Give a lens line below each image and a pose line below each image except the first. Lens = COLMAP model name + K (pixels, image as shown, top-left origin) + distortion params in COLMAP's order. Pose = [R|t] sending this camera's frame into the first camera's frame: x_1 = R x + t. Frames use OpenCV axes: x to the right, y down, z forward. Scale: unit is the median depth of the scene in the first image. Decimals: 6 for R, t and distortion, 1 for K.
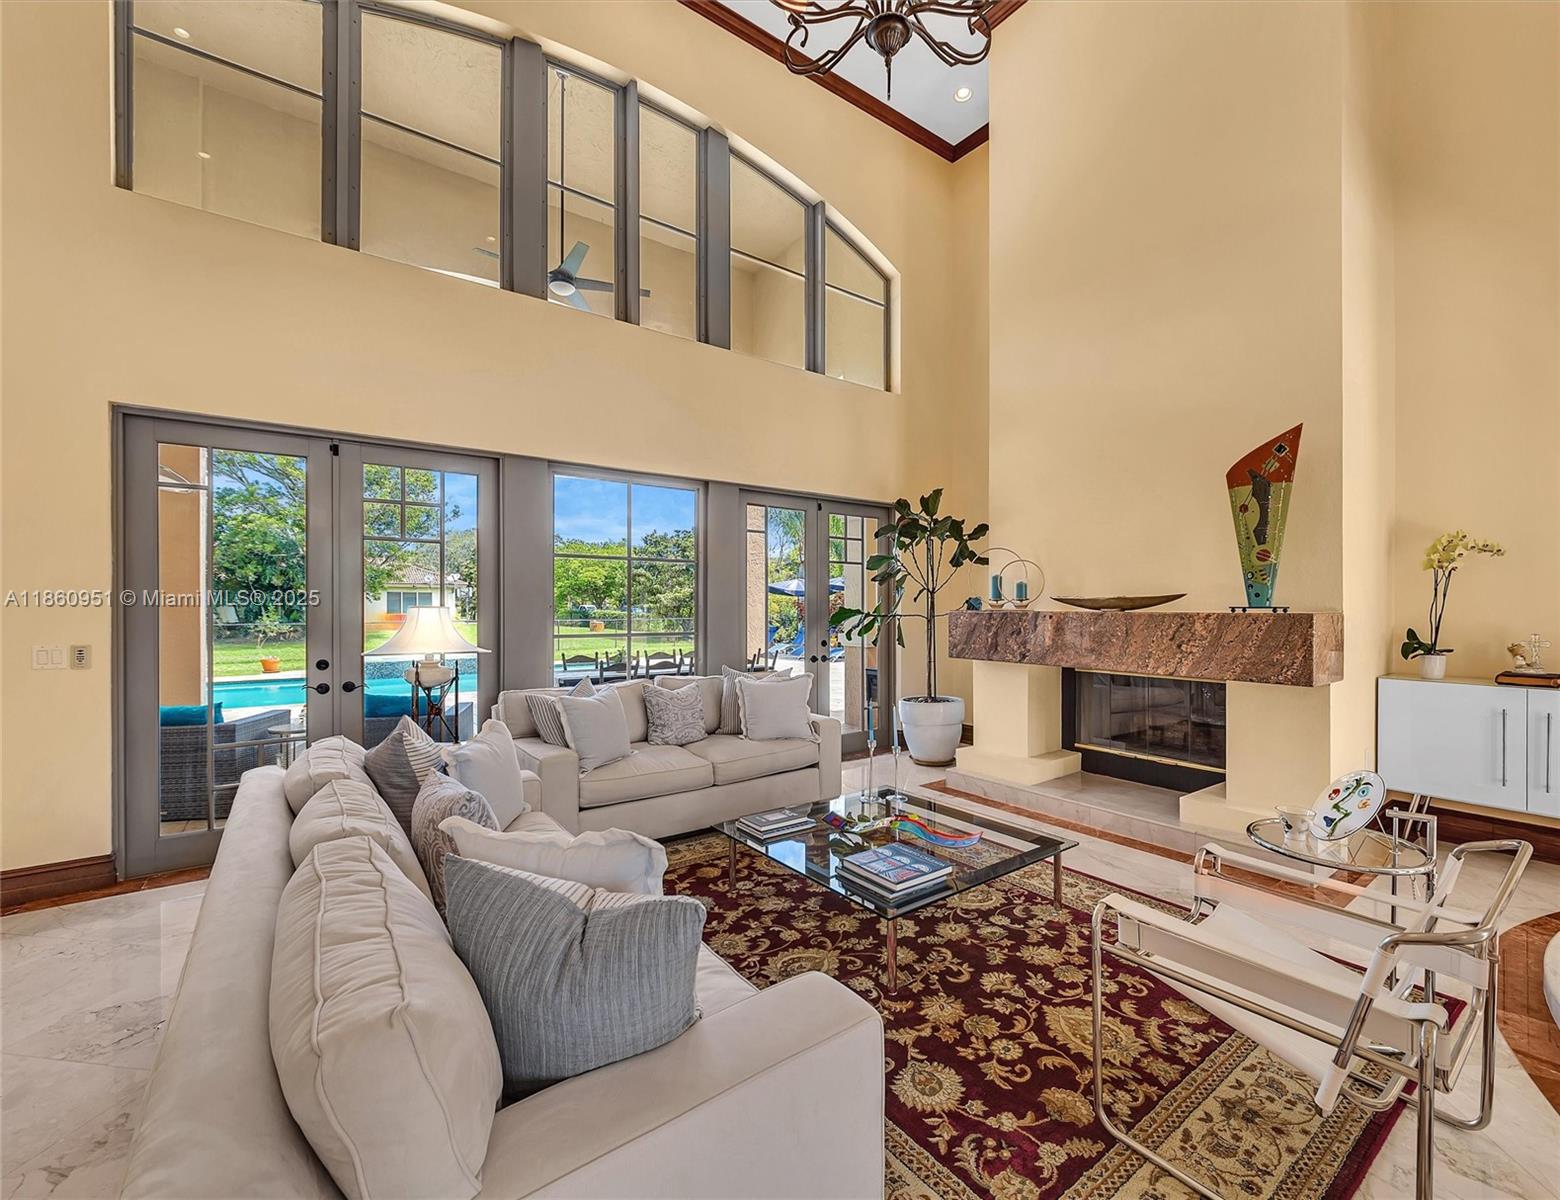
lens RADIAL K [[657.6, 0, 785.1], [0, 657.6, 603.0], [0, 0, 1]] dist [0.000534, -0.000143]
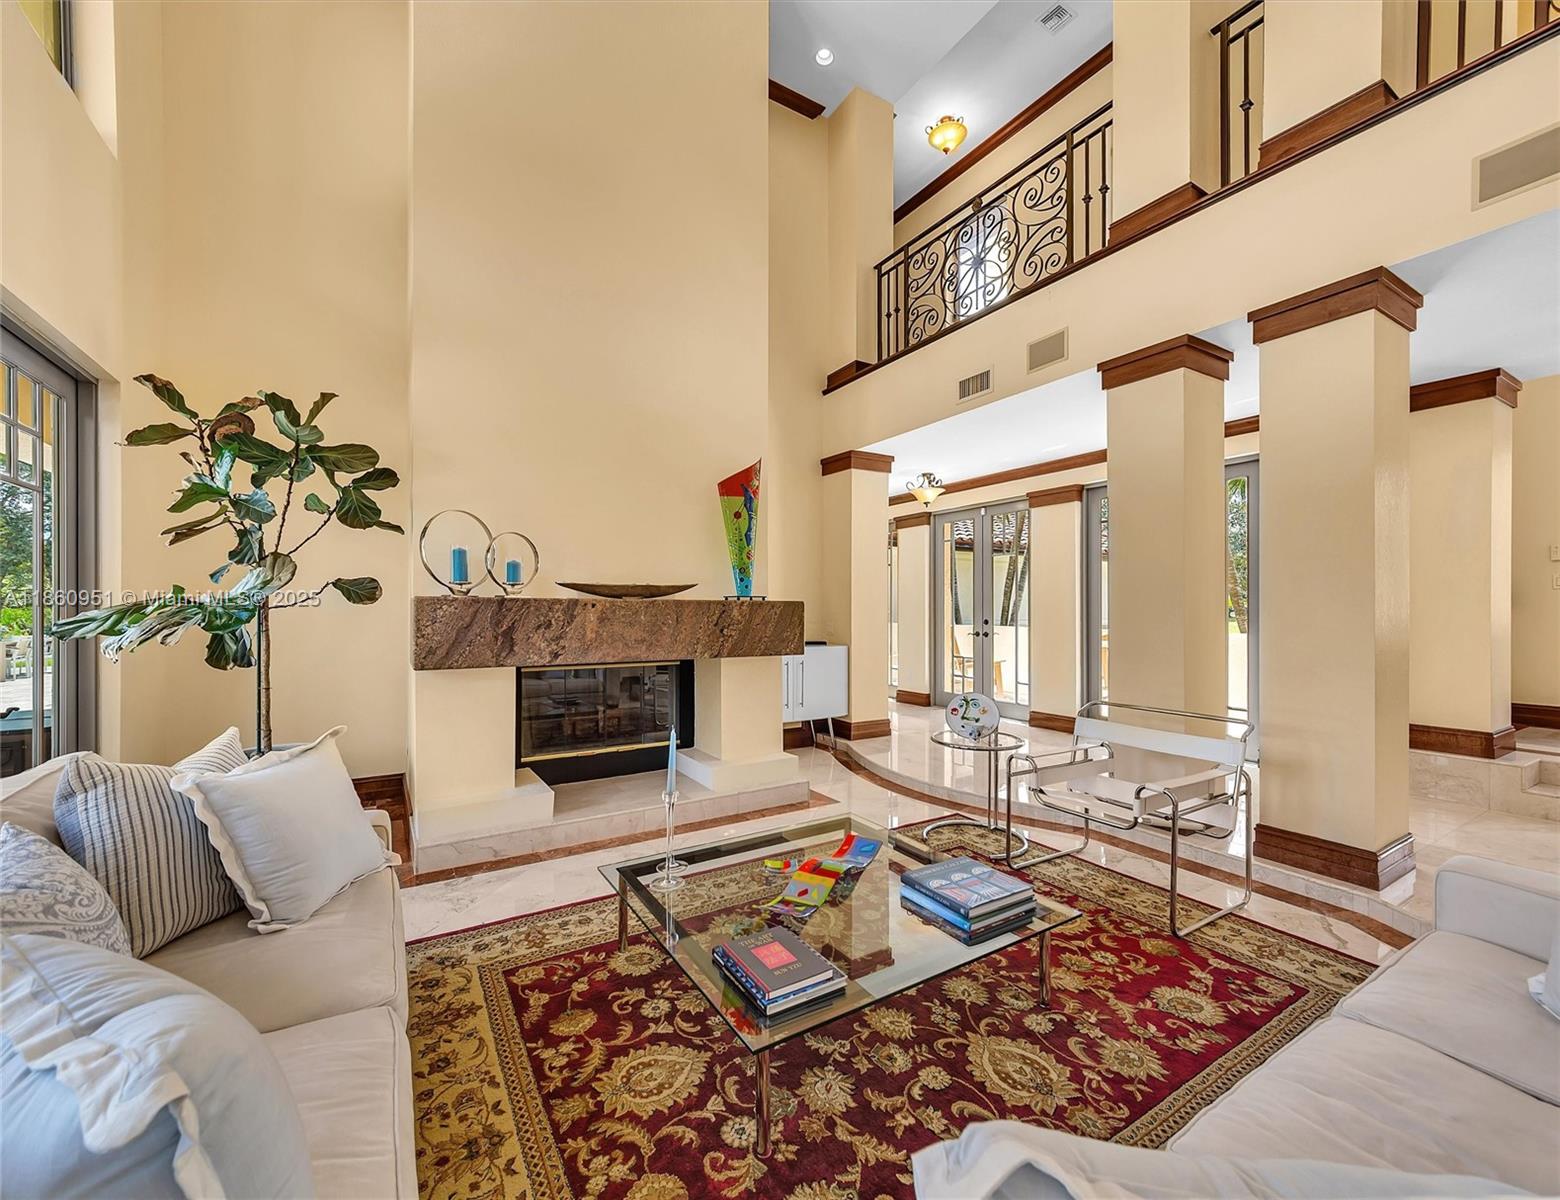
lens RADIAL K [[657.6, 0, 785.1], [0, 657.6, 603.0], [0, 0, 1]] dist [0.000534, -0.000143]
pose [[0.072403, 0.004299, 0.997366, -0.498422], [-0.009924, 0.999944, -0.003590, 0.022529], [-0.997326, -0.009638, 0.072441, 0.826101]]
